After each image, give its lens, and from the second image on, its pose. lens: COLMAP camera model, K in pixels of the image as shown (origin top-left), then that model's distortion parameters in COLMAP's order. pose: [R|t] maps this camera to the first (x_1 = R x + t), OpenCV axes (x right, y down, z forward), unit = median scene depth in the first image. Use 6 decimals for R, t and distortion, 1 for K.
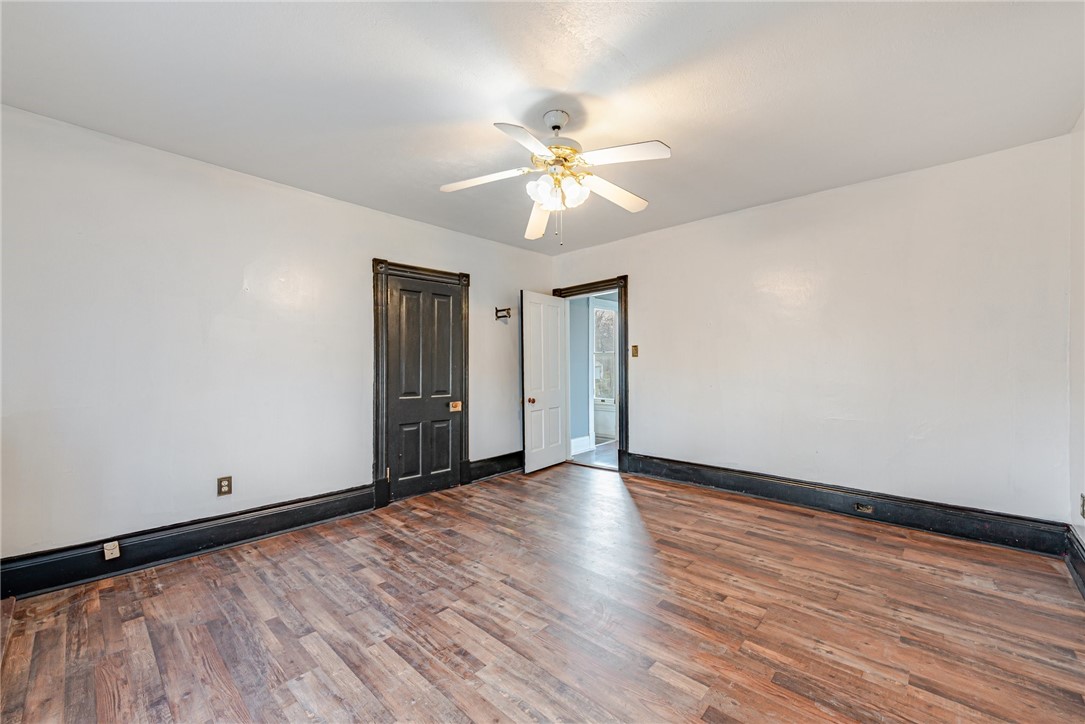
lens RADIAL K [[430.0, 0, 542.8], [0, 430.0, 364.1], [0, 0, 1]] dist [0.000888, -0.000042]
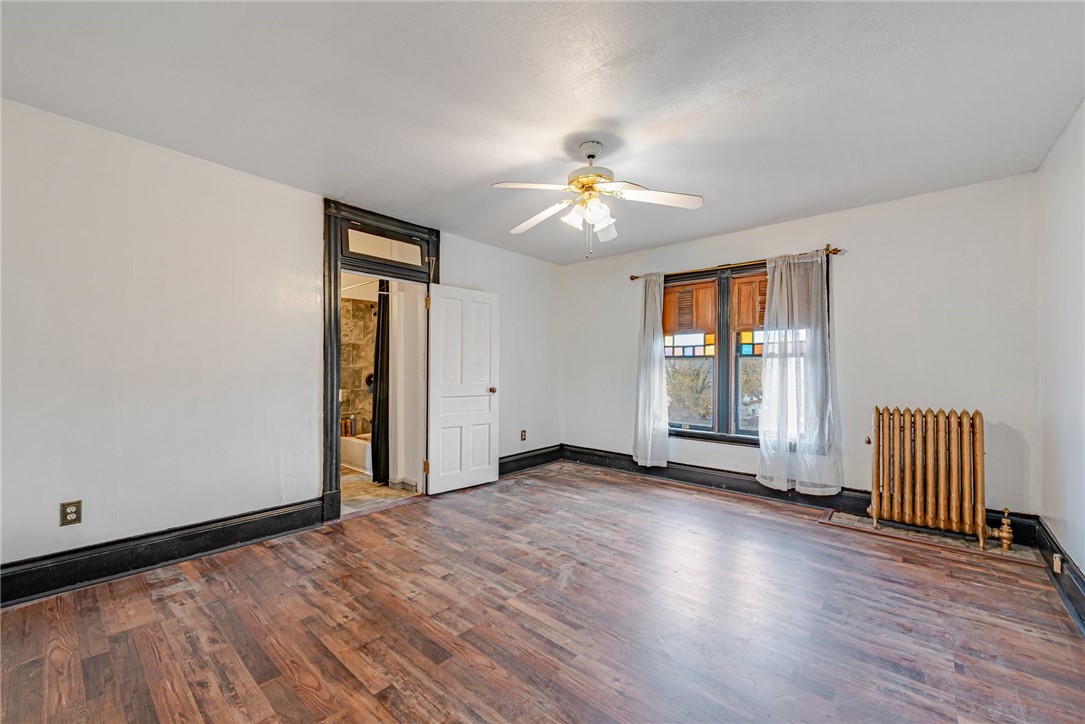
lens RADIAL K [[430.0, 0, 543.1], [0, 430.0, 364.0], [0, 0, 1]] dist [0.000888, -0.000042]
pose [[-0.999412, 0.002161, -0.034224, 0.184718], [0.002449, 0.999962, -0.008392, -0.007174], [0.034204, -0.008470, -0.999379, 2.007373]]
